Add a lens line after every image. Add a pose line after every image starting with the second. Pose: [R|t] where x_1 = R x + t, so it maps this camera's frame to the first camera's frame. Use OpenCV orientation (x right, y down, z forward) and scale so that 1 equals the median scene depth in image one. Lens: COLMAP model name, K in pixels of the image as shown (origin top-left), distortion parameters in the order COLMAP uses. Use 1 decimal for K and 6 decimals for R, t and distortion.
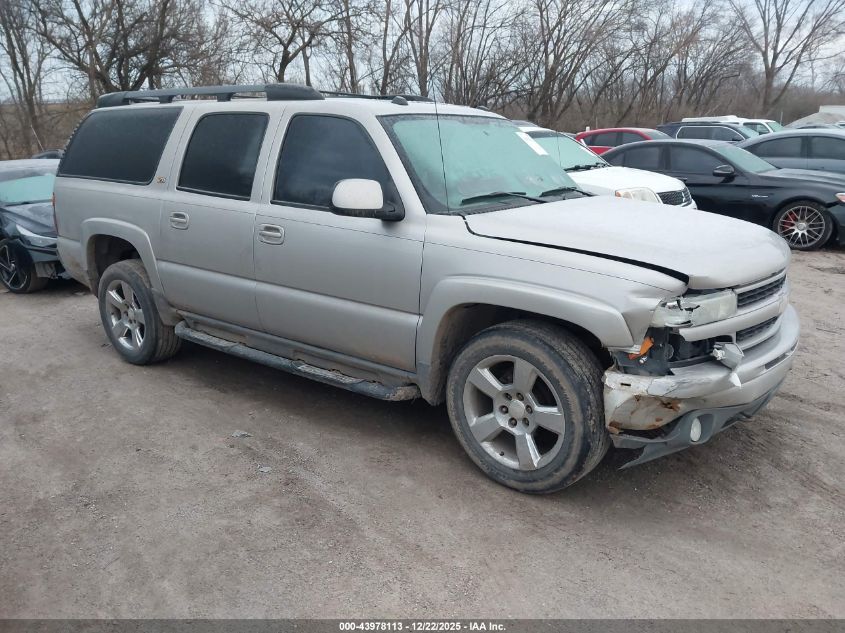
lens RADIAL K [[666.7, 0, 423.9], [0, 666.7, 317.2], [0, 0, 1]] dist [0.031294, -0.053598]
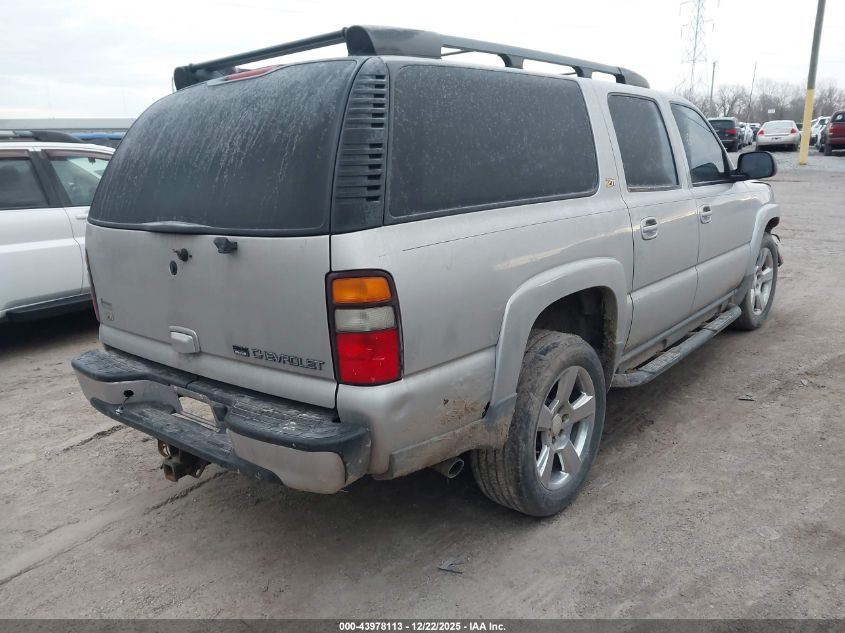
lens RADIAL K [[666.7, 0, 419.8], [0, 666.7, 320.7], [0, 0, 1]] dist [0.031294, -0.053598]
pose [[0.038804, -0.248051, 0.967970, -1.144922], [0.298029, 0.927483, 0.225728, -0.297786], [-0.953768, 0.279724, 0.109917, 1.195768]]
